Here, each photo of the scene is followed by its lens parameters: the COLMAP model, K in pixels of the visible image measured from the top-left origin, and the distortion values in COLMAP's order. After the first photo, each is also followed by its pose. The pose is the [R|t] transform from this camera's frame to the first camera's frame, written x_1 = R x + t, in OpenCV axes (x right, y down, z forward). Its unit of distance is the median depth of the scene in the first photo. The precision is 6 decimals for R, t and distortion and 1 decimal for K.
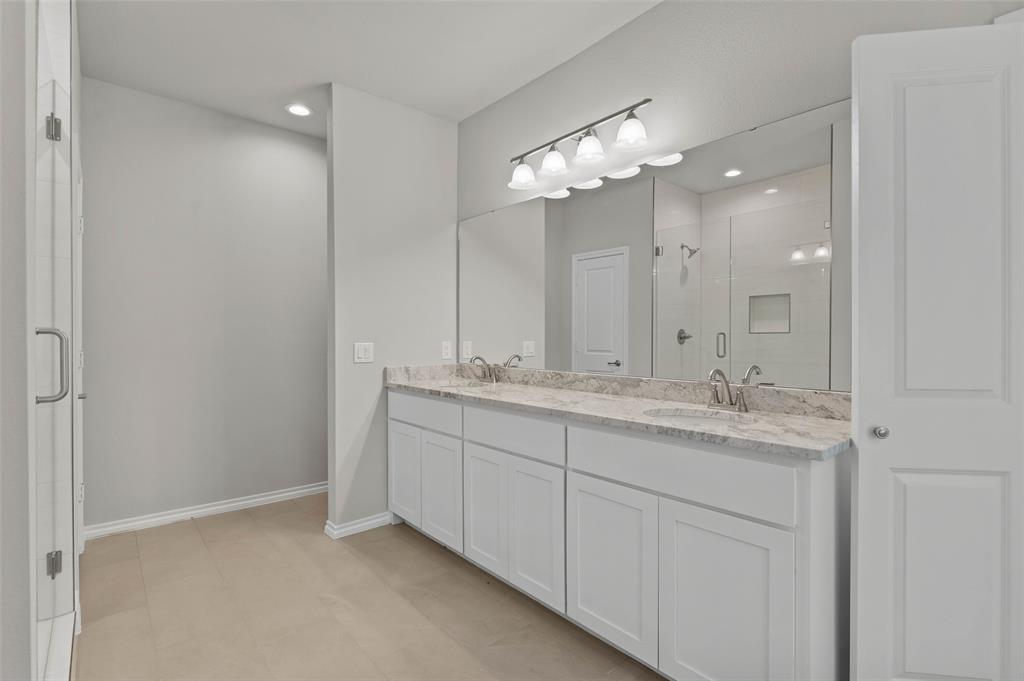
lens RADIAL K [[479.1, 0, 510.7], [0, 479.1, 336.9], [0, 0, 1]] dist [-0.009177, 0.001770]
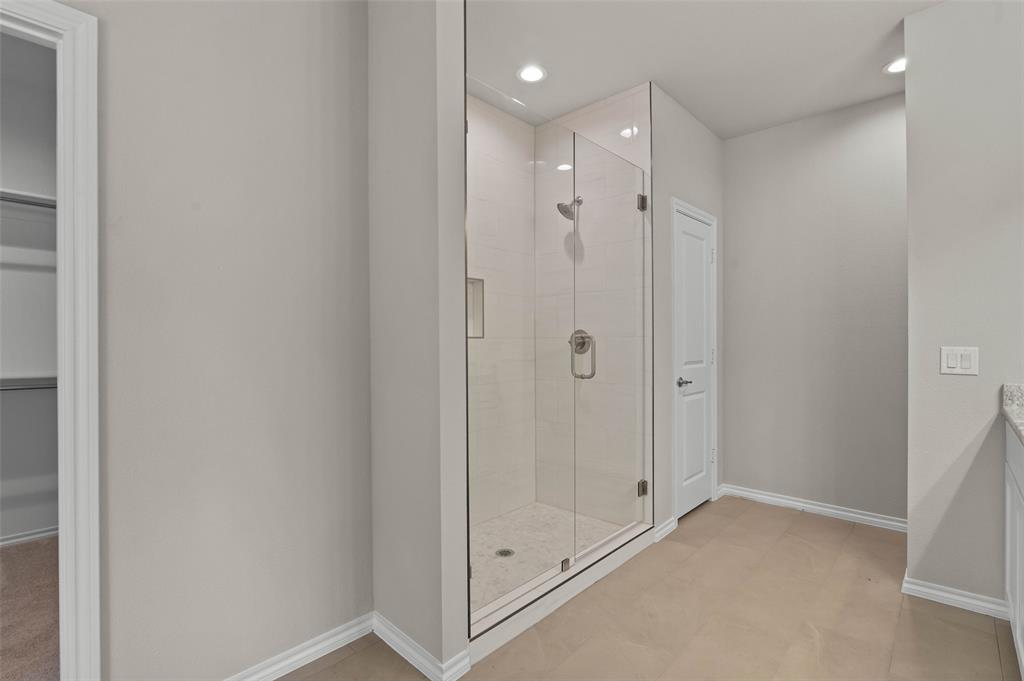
lens RADIAL K [[479.1, 0, 510.9], [0, 479.1, 342.9], [0, 0, 1]] dist [-0.009177, 0.001770]
pose [[0.111127, 0.006607, -0.993784, 0.335393], [0.003646, 0.999968, 0.007055, -0.001035], [0.993800, -0.004407, 0.111100, 0.258843]]
